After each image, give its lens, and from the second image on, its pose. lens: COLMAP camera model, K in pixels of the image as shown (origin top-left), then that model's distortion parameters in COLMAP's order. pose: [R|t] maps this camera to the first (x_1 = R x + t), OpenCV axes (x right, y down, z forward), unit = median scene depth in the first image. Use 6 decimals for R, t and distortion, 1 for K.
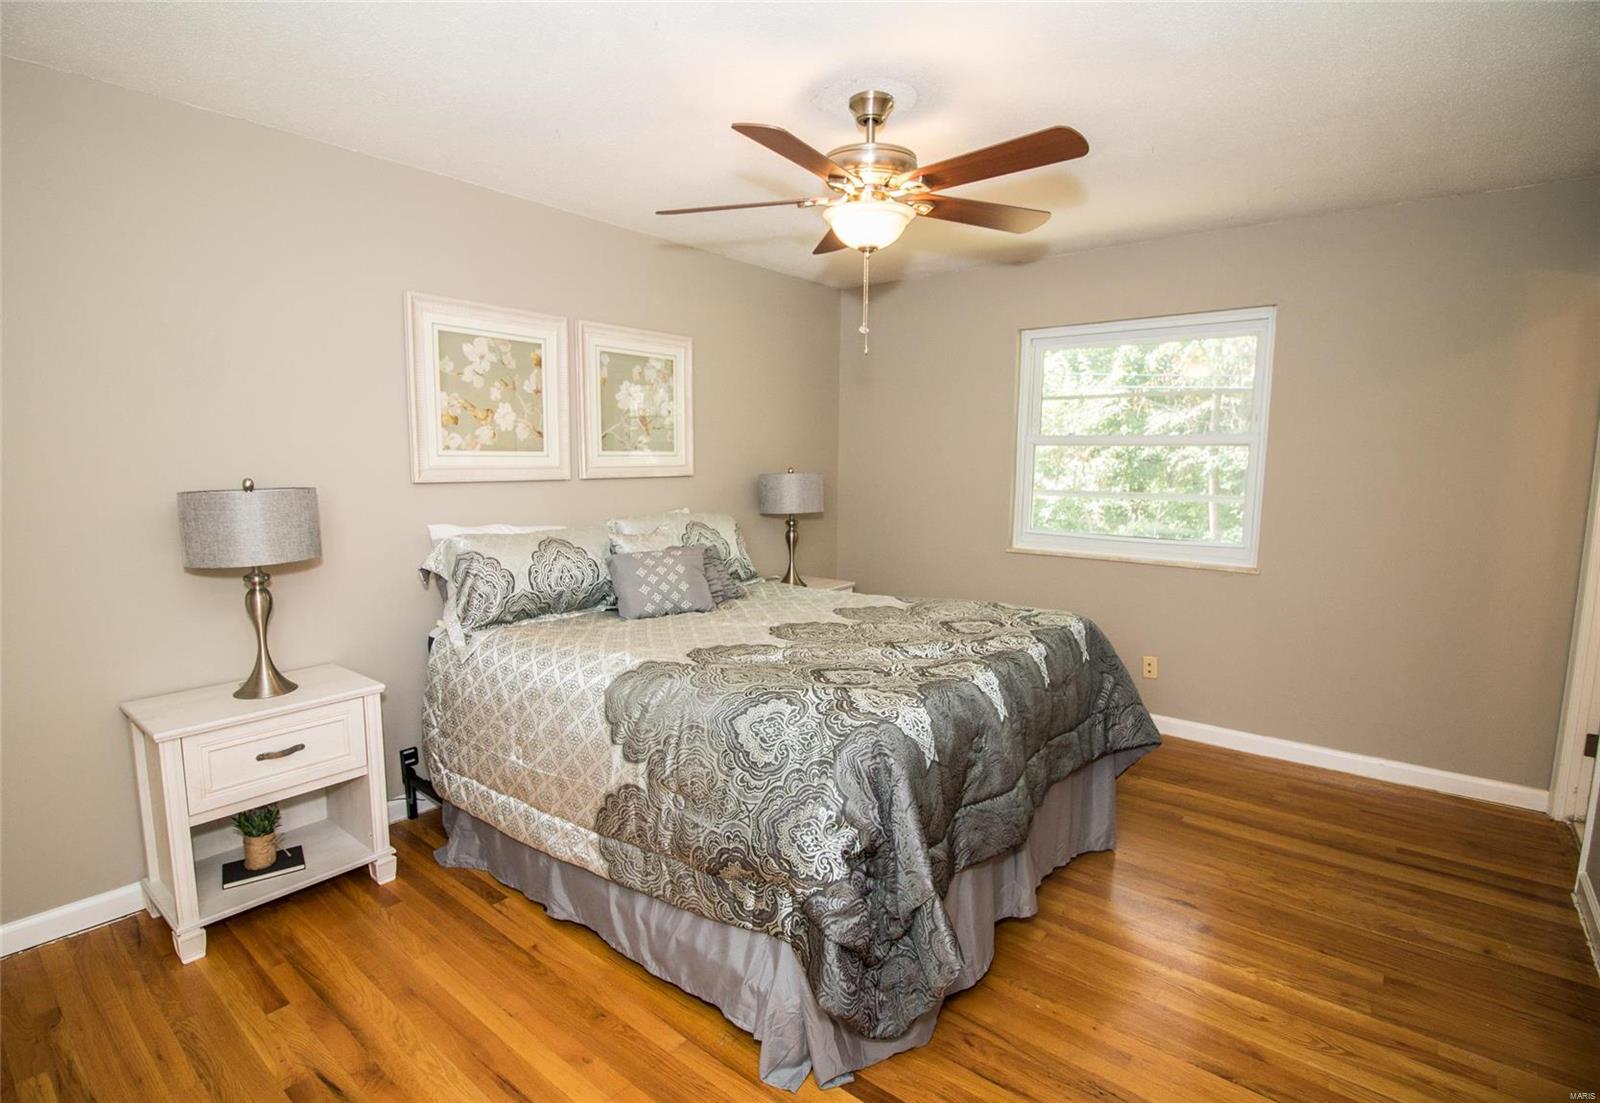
lens RADIAL K [[811.5, 0, 816.1], [0, 811.5, 539.2], [0, 0, 1]] dist [-0.006934, -0.001120]
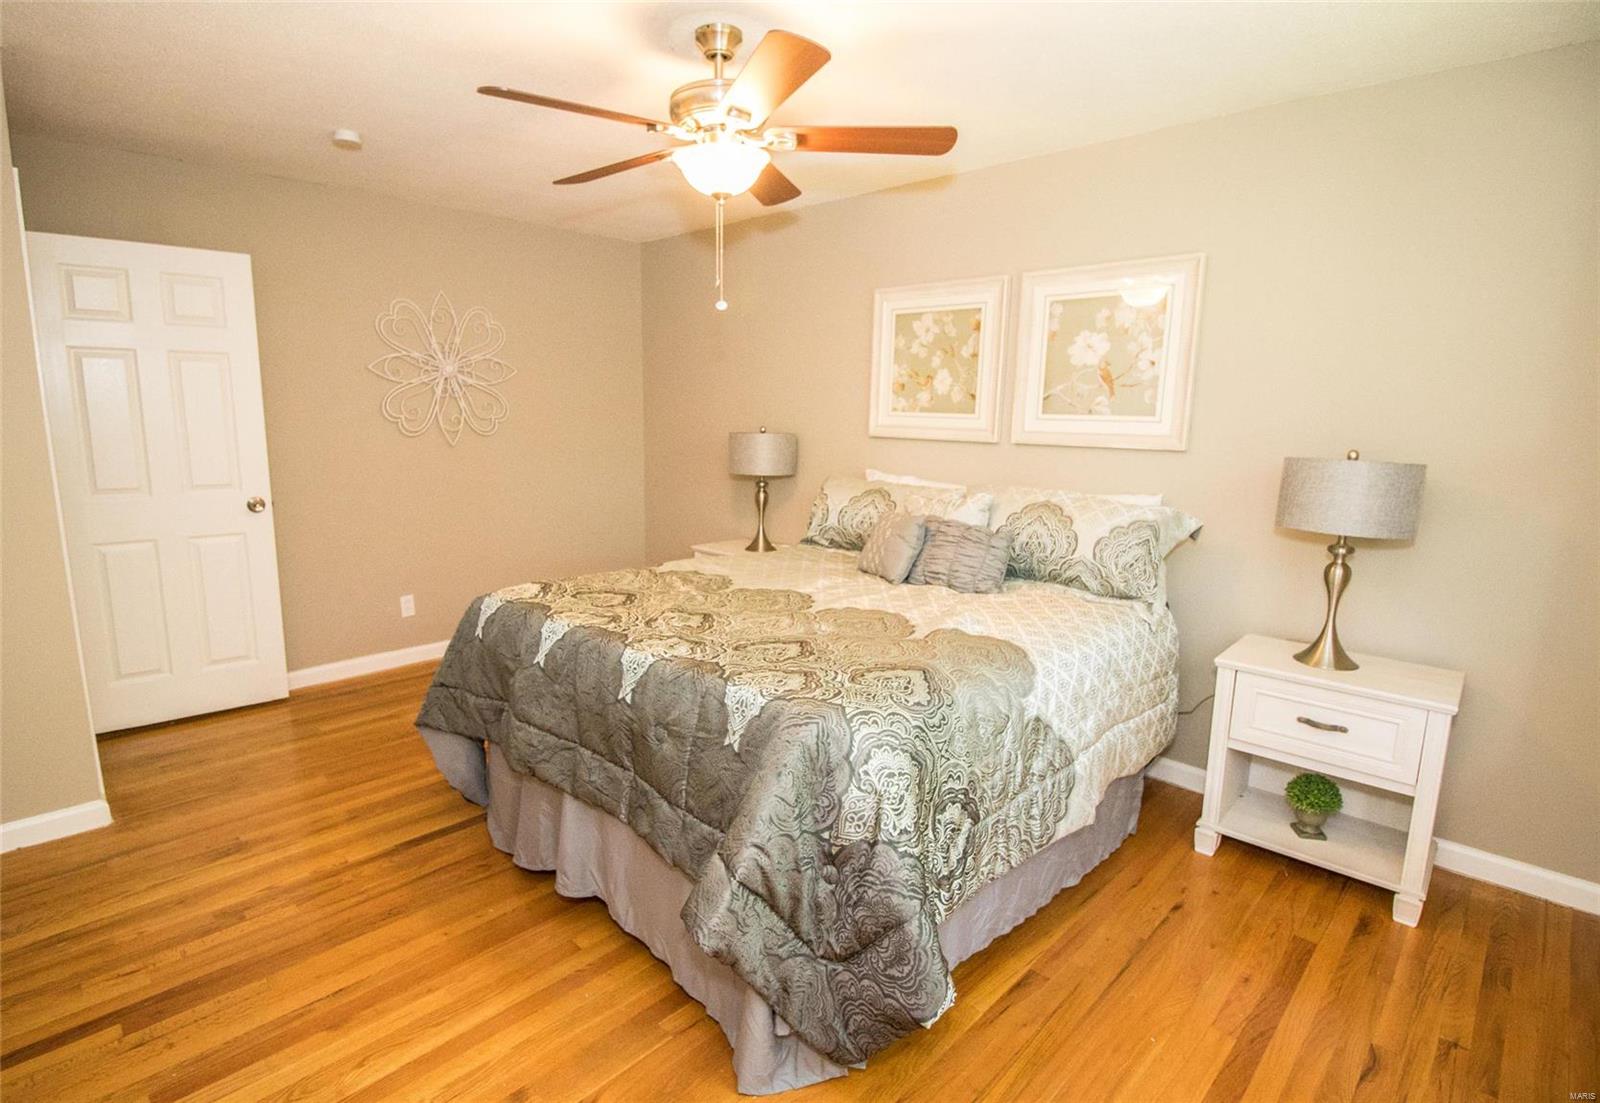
lens RADIAL K [[811.5, 0, 813.9], [0, 811.5, 549.1], [0, 0, 1]] dist [-0.006934, -0.001120]
pose [[-0.110134, 0.161377, -0.980728, 0.739922], [-0.122038, 0.977069, 0.174480, -0.096297], [0.986396, 0.138902, -0.087914, 0.926805]]
